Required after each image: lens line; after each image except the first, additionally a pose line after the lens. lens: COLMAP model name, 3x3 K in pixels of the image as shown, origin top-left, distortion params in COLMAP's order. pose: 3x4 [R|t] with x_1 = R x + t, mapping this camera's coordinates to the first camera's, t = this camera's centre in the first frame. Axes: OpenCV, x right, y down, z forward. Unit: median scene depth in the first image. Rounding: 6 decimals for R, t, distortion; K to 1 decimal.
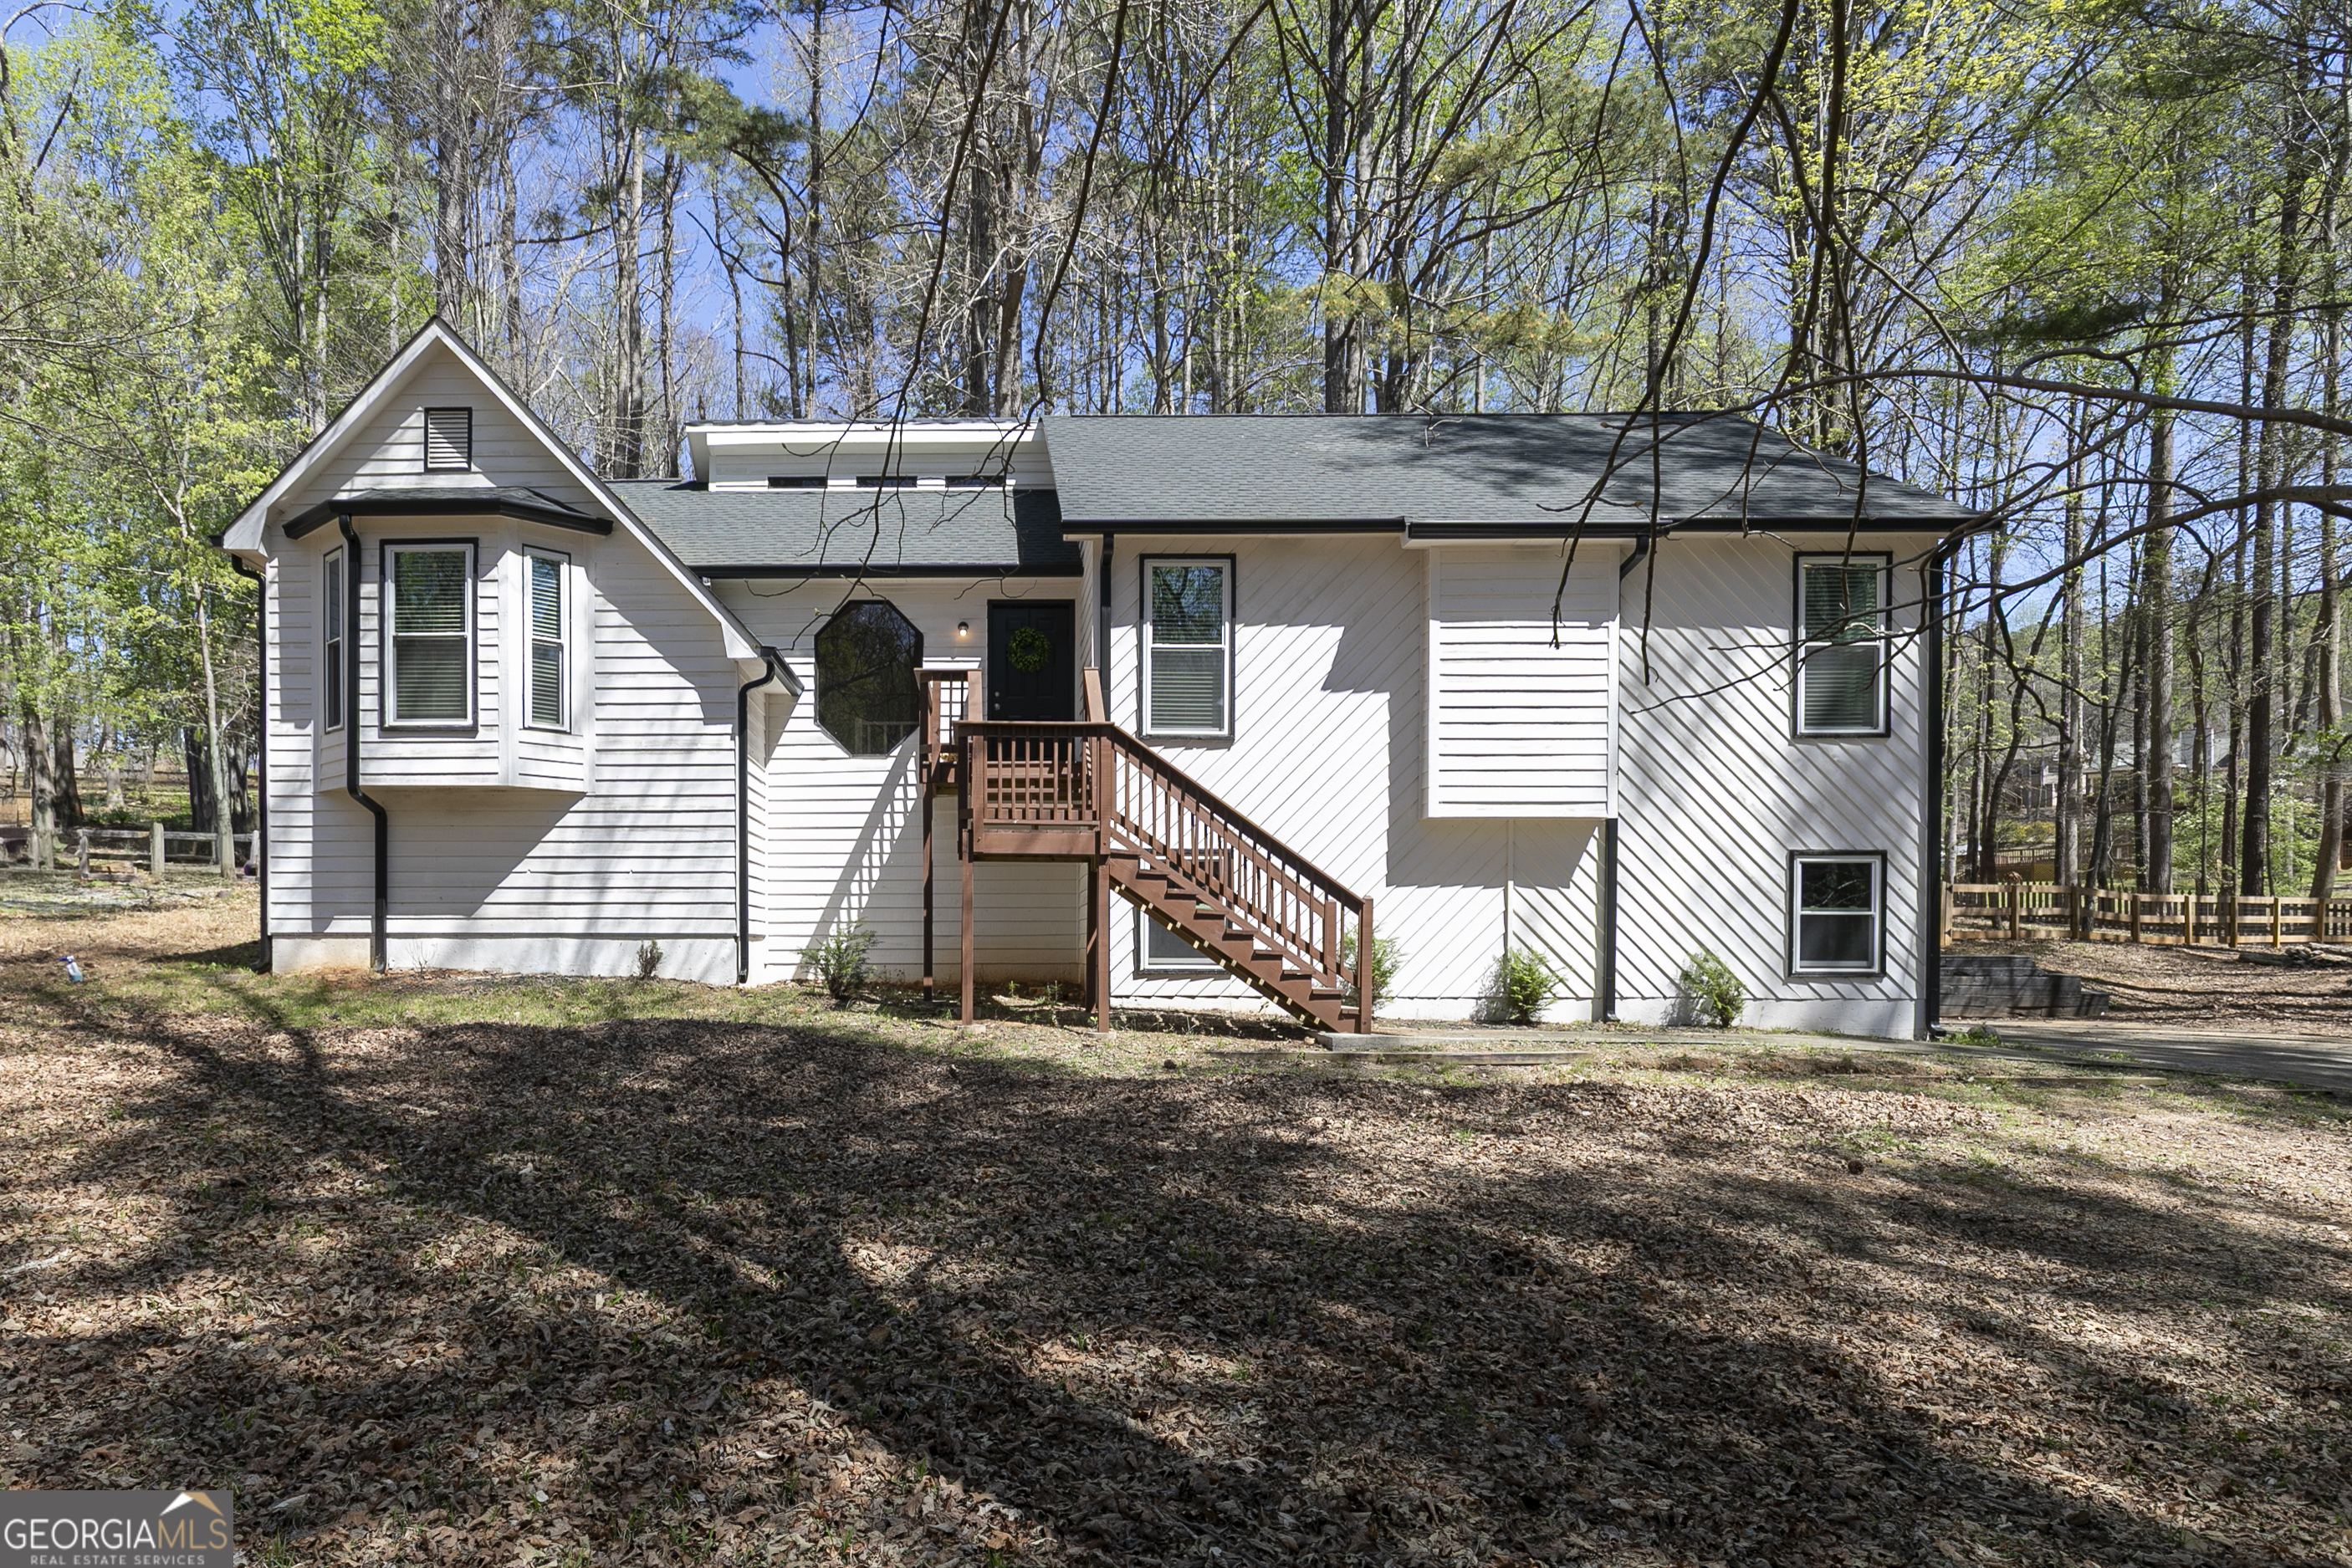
lens RADIAL K [[1438.4, 0, 961.9], [0, 1438.4, 959.8], [0, 0, 1]] dist [-0.006588, 0.000915]
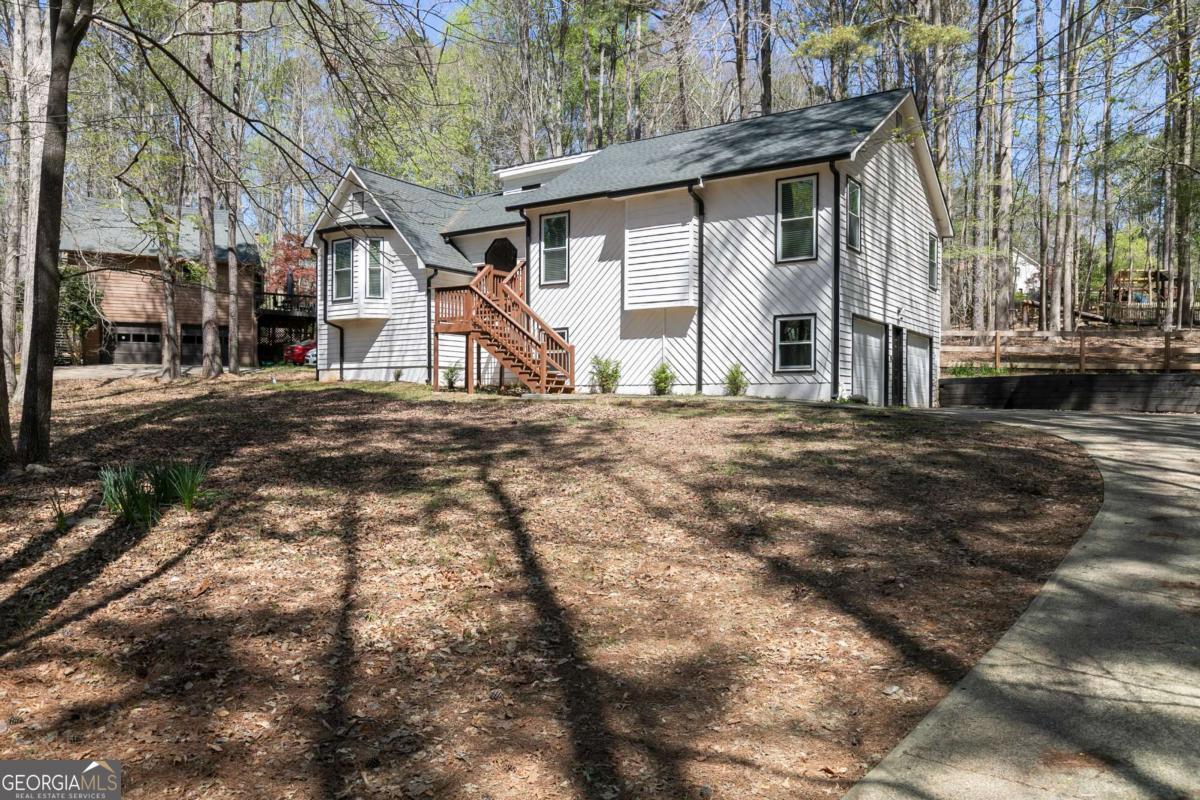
lens RADIAL K [[872.4, 0, 598.9], [0, 872.4, 401.0], [0, 0, 1]] dist [0.008198, 0.000112]
pose [[0.841915, -0.002519, -0.539605, 1.064006], [-0.006118, 0.999880, -0.014214, 0.074492], [0.539576, 0.015269, 0.841798, -0.260362]]
